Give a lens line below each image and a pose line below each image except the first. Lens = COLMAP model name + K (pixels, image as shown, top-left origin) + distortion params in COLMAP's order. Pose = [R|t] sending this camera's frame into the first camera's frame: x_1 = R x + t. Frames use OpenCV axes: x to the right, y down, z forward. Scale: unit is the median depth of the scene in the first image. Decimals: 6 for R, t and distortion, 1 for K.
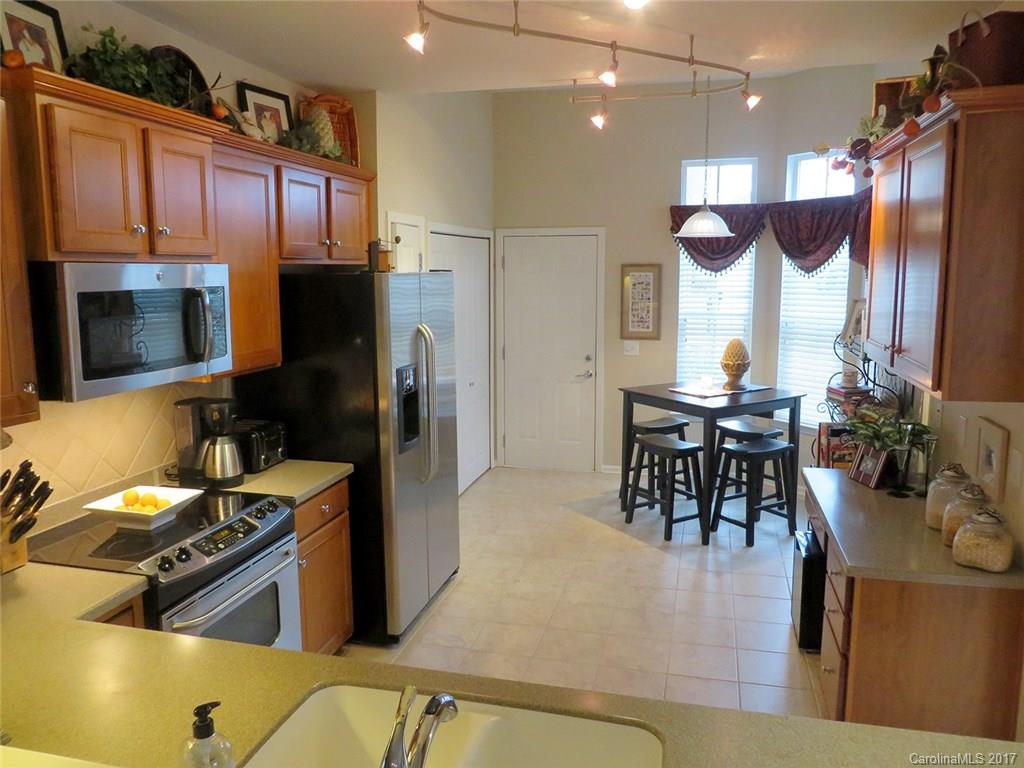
lens RADIAL K [[764.6, 0, 512.3], [0, 764.6, 381.1], [0, 0, 1]] dist [-0.017206, 0.002075]
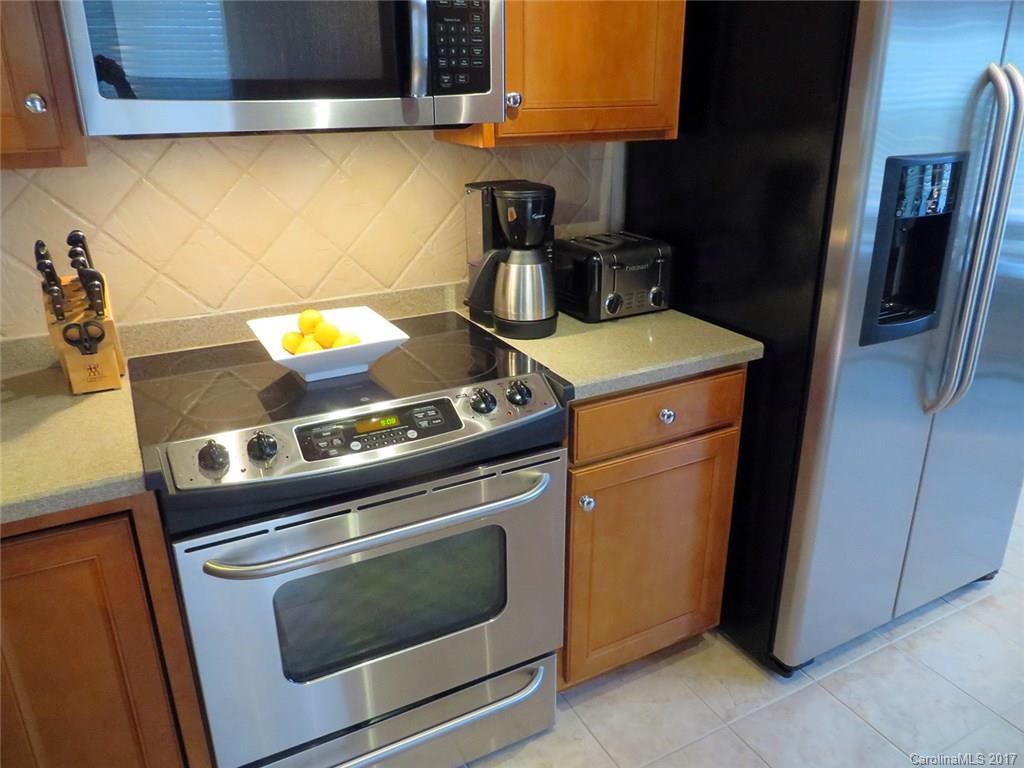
lens RADIAL K [[764.6, 0, 513.8], [0, 764.6, 385.0], [0, 0, 1]] dist [-0.017206, 0.002075]
pose [[0.676448, 0.263971, -0.687559, 0.044731], [-0.100217, 0.957869, 0.269153, 0.014661], [0.729640, -0.113162, 0.674403, 0.582840]]
